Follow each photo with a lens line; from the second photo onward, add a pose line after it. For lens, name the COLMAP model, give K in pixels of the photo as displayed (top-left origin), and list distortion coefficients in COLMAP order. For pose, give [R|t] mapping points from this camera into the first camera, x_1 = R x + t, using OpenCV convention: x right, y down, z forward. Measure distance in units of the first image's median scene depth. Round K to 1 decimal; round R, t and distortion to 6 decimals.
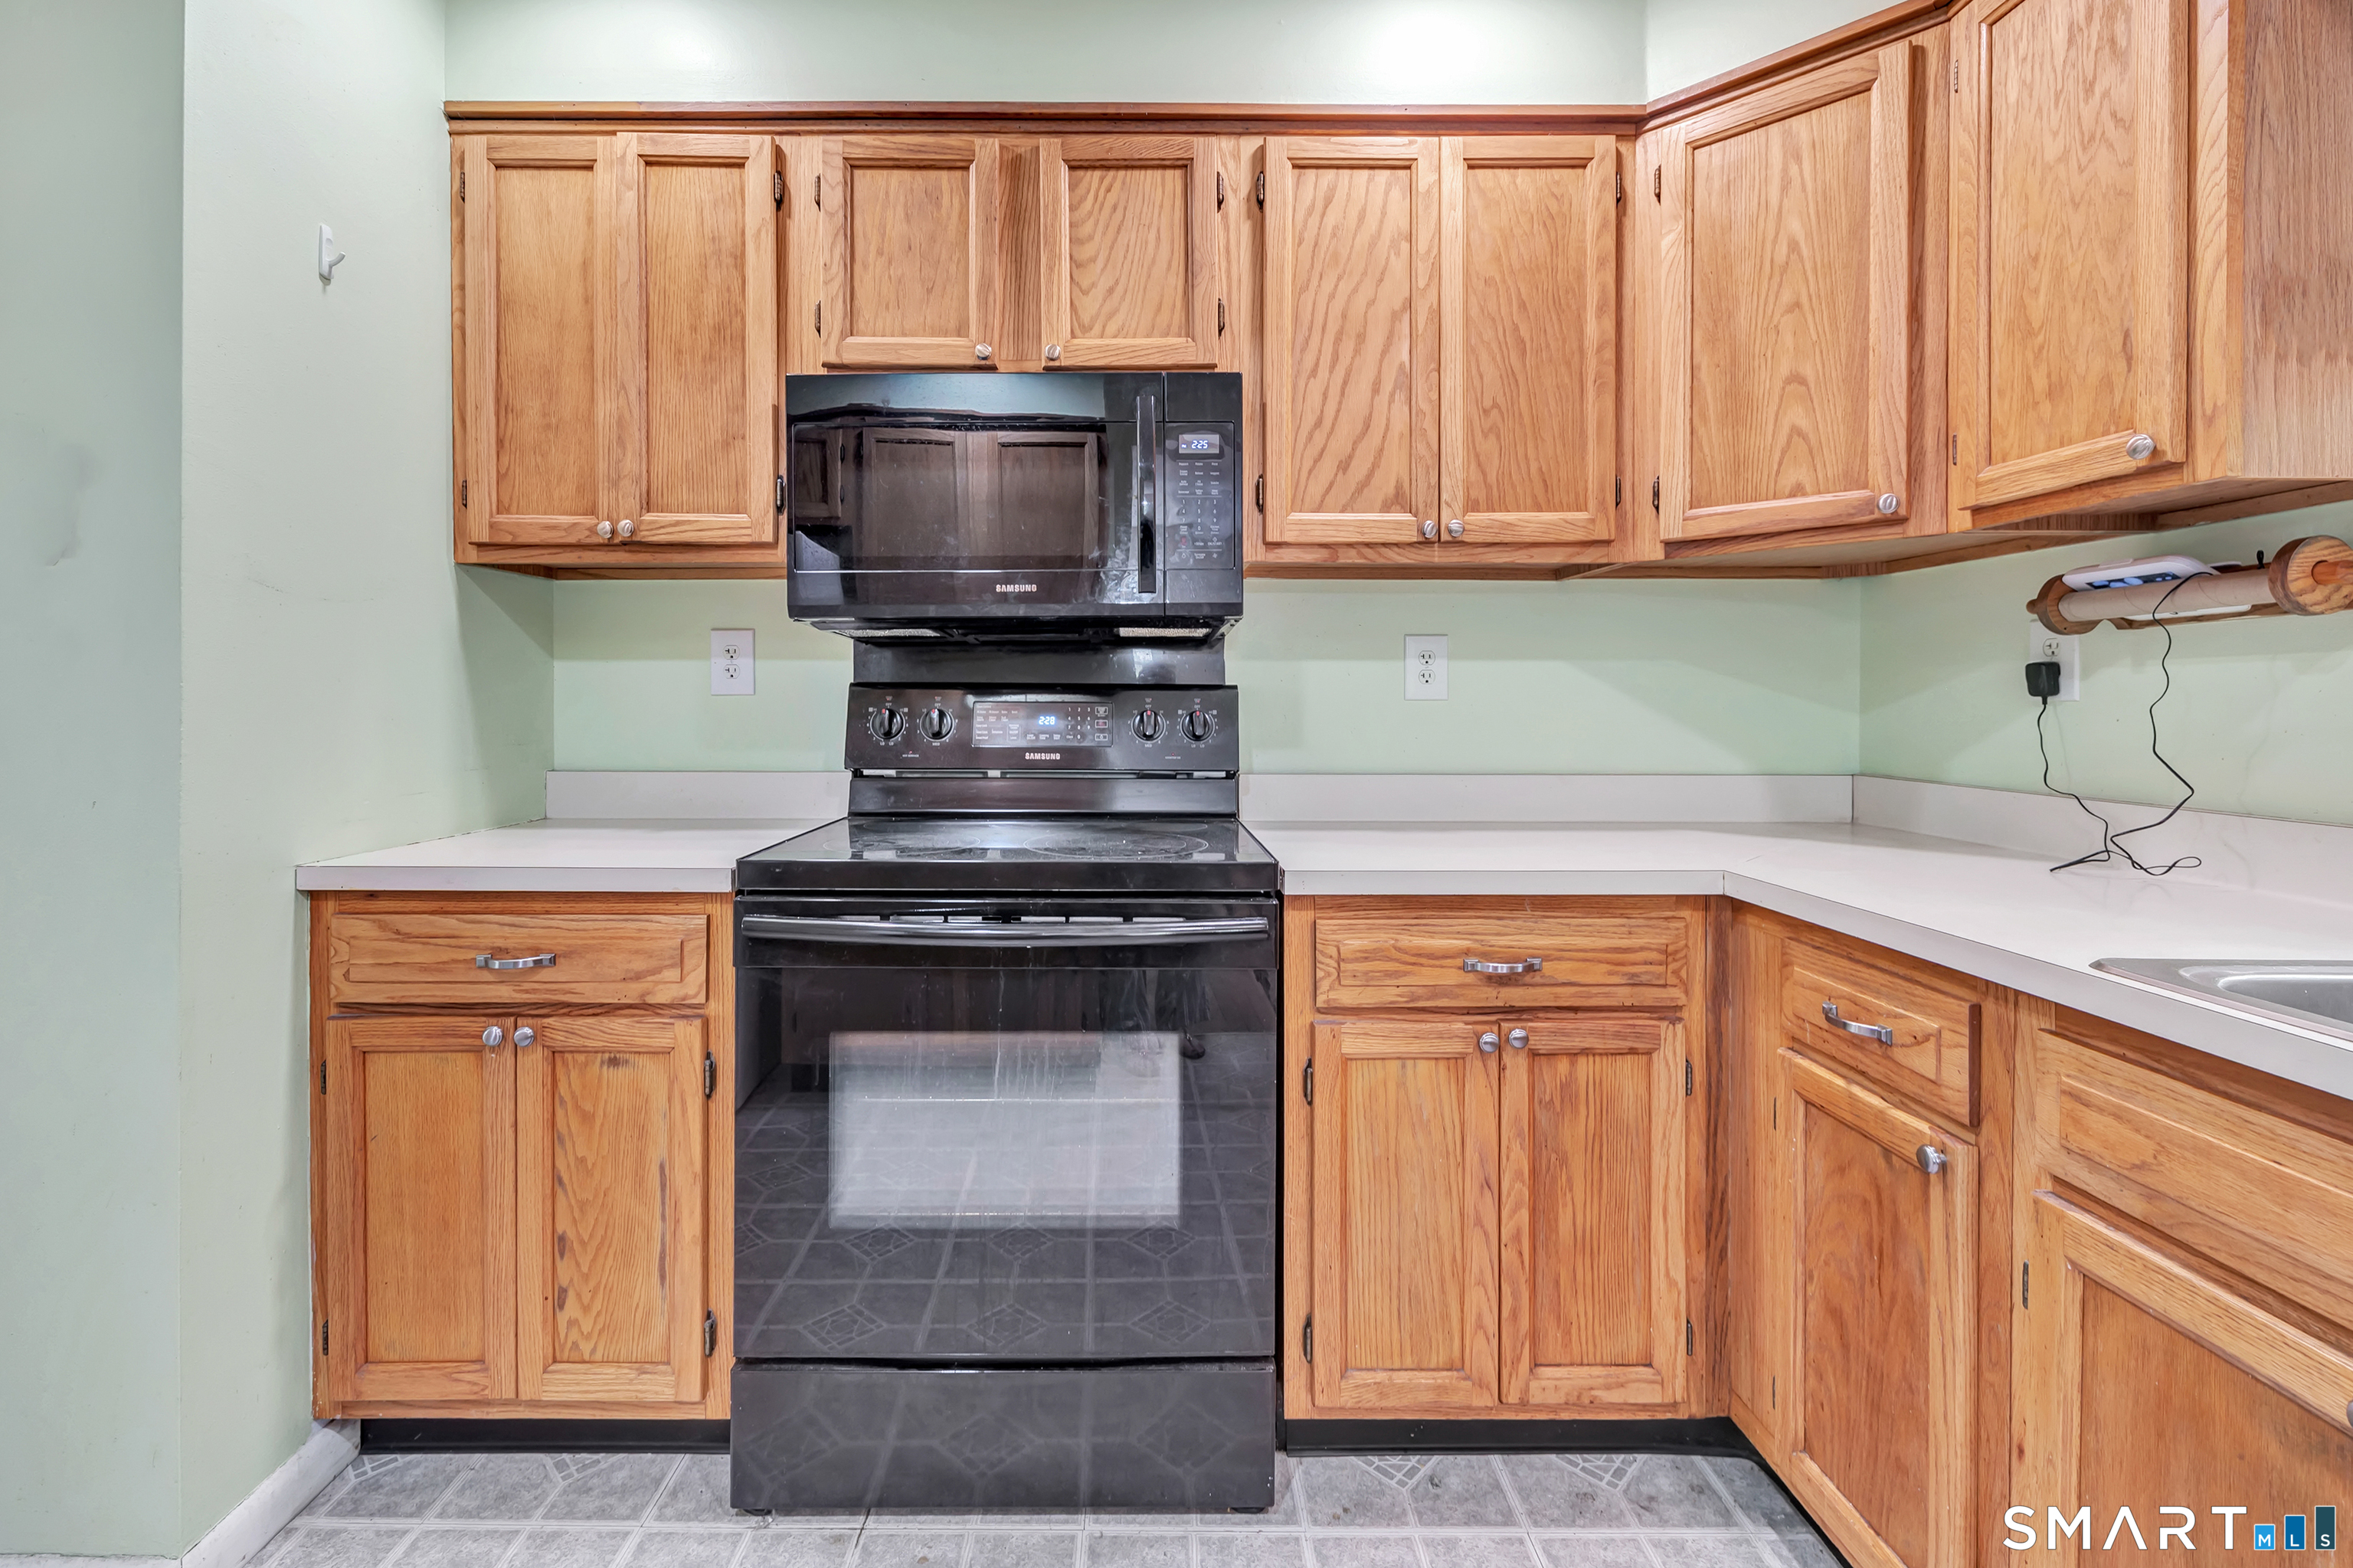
lens RADIAL K [[1036.7, 0, 1172.6], [0, 1036.7, 705.4], [0, 0, 1]] dist [0.002744, -0.000043]
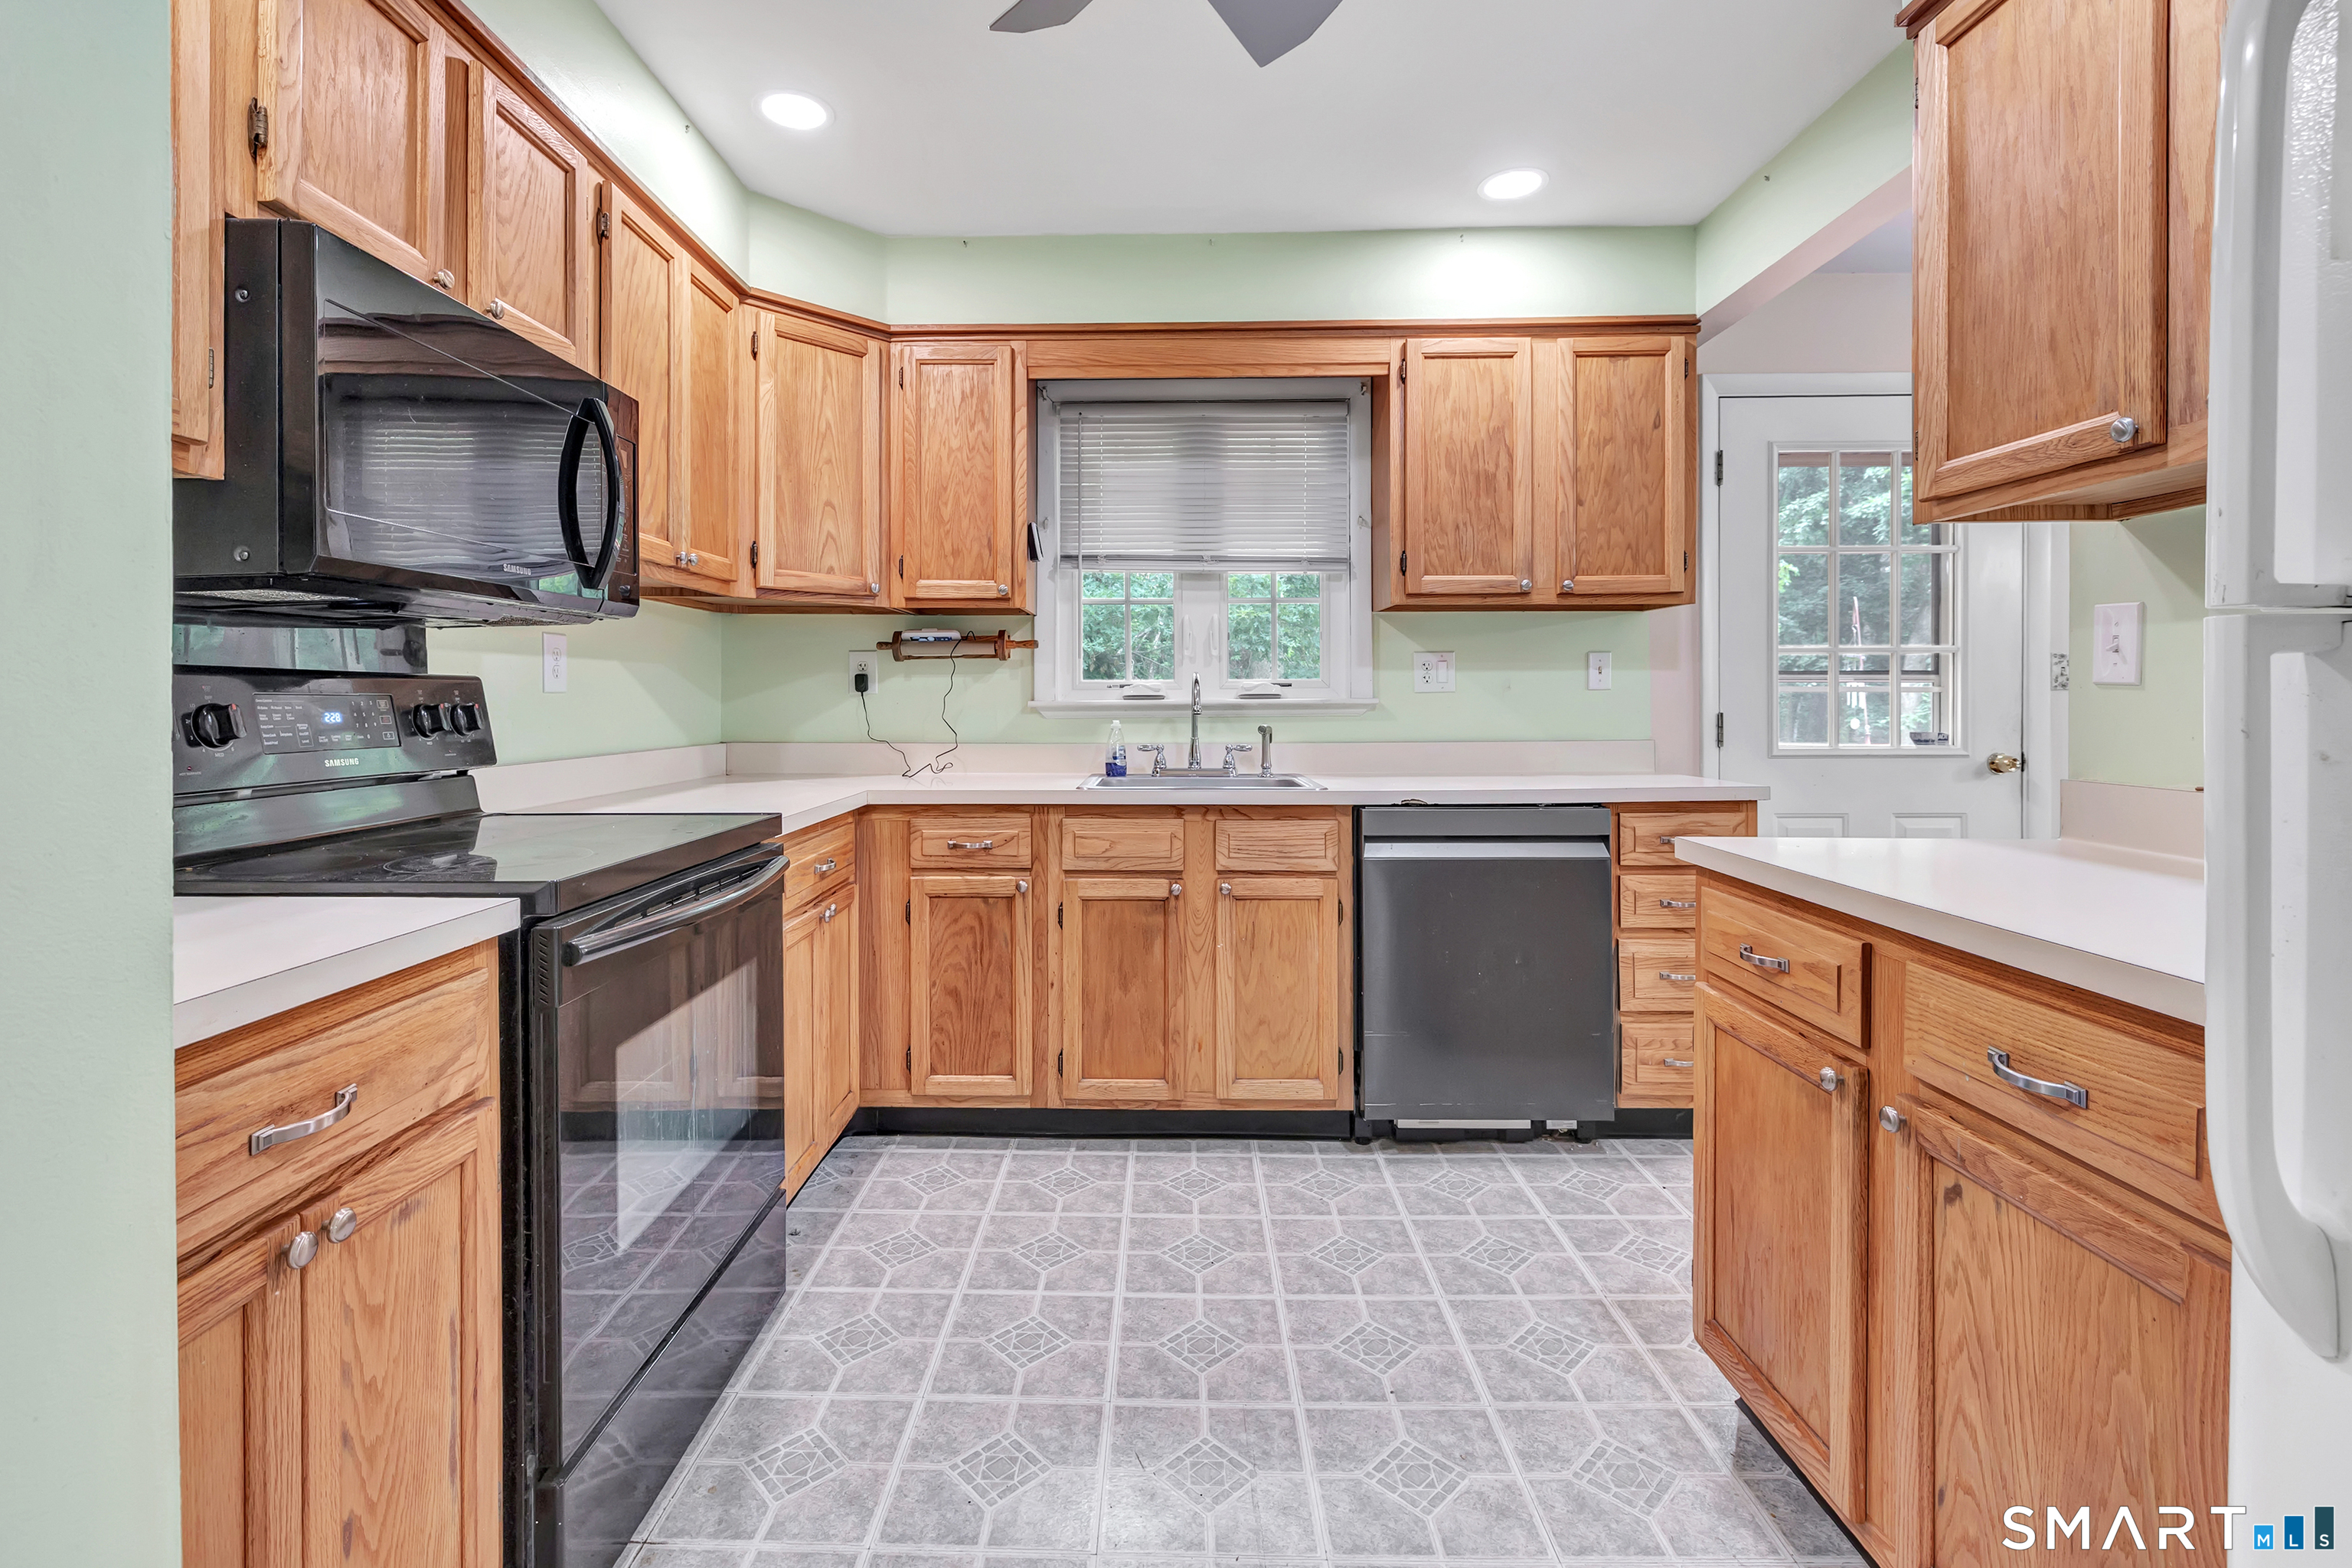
lens RADIAL K [[1036.2, 0, 1172.1], [0, 1036.2, 705.4], [0, 0, 1]] dist [0.002744, -0.000043]
pose [[0.003766, -0.010018, 0.999943, -1.229574], [0.002896, 0.999946, 0.010007, -0.000594], [-0.999989, 0.002858, 0.003795, 0.485835]]
